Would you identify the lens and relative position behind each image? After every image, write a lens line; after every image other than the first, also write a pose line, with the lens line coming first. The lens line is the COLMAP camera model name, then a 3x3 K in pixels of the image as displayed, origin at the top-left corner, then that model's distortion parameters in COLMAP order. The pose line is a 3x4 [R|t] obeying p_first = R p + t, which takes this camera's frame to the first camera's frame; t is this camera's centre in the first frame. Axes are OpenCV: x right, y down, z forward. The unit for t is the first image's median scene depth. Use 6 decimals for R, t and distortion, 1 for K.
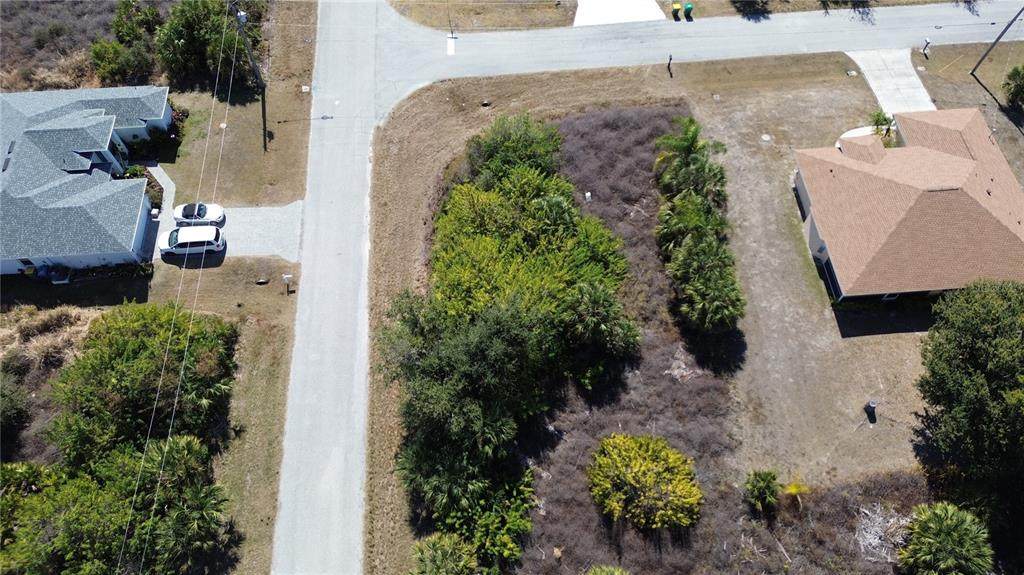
lens RADIAL K [[718.2, 0, 512.0], [0, 718.2, 287.5], [0, 0, 1]] dist [0.097817, -0.106017]
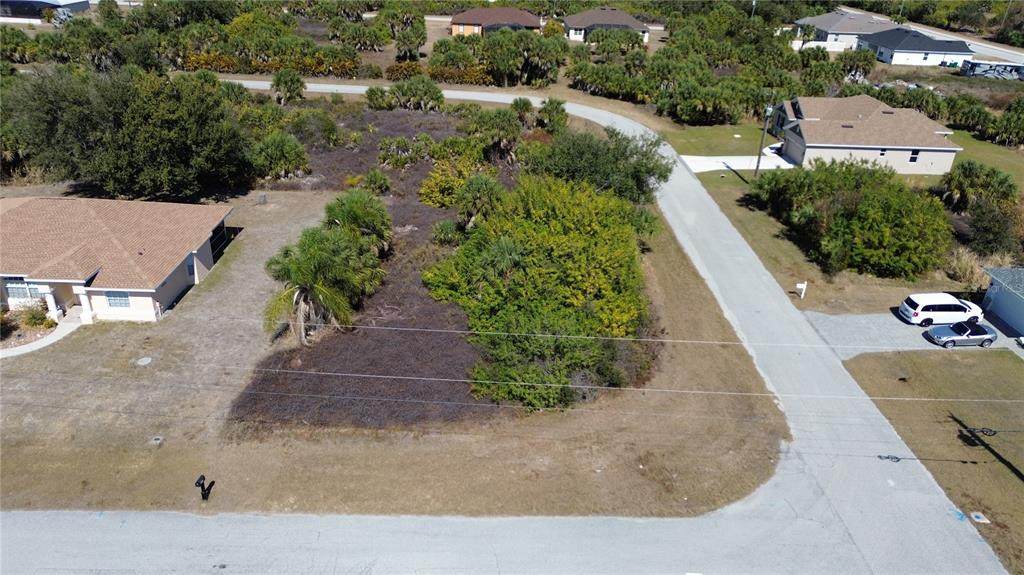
lens RADIAL K [[718.2, 0, 512.0], [0, 718.2, 287.5], [0, 0, 1]] dist [0.097817, -0.106017]
pose [[-0.997317, -0.064422, 0.034769, 0.016297], [0.031079, 0.057414, 0.997867, -0.788865], [-0.066280, 0.996270, -0.055257, 0.912315]]
